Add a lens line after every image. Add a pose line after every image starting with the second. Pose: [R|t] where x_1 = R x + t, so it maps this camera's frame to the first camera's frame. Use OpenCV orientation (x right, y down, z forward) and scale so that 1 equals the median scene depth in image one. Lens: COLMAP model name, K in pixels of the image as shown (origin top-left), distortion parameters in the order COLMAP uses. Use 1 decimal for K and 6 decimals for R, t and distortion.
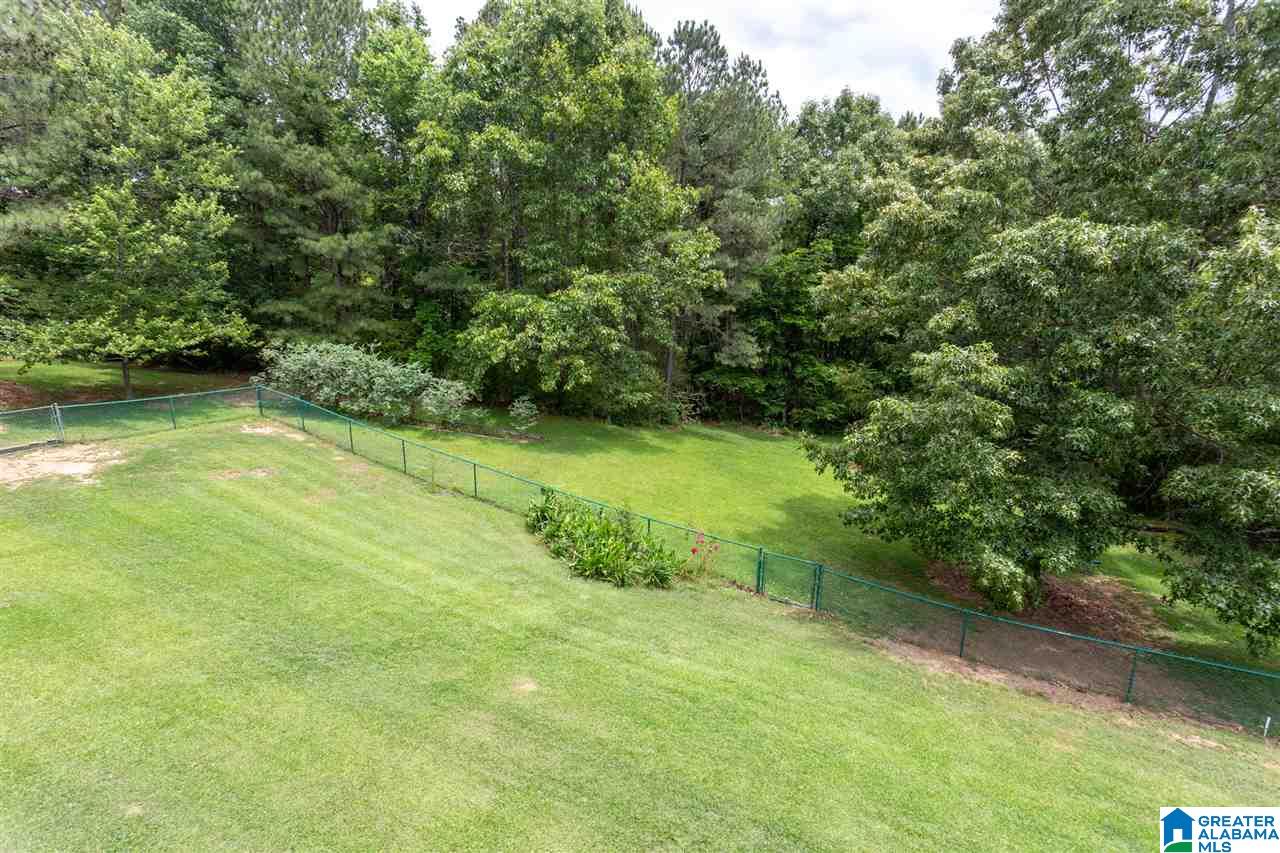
lens RADIAL K [[595.4, 0, 642.2], [0, 595.4, 446.6], [0, 0, 1]] dist [-0.012816, 0.000798]
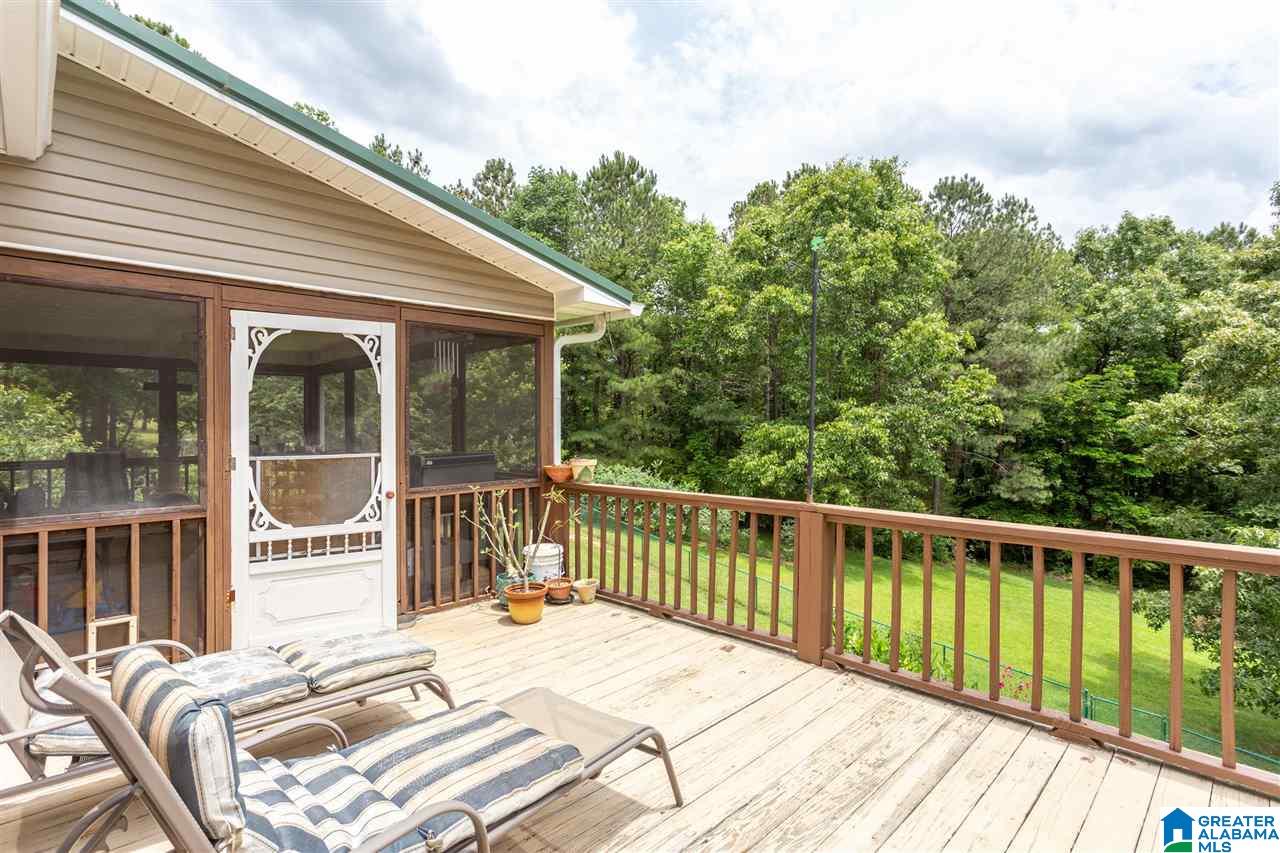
lens RADIAL K [[611.0, 0, 640.0], [0, 611.0, 426.5], [0, 0, 1]] dist [0.001352, 0.000043]
pose [[0.931767, -0.004315, -0.363031, -0.052883], [-0.086076, 0.968795, -0.232439, 0.028906], [0.352705, 0.247827, 0.902320, -0.102730]]
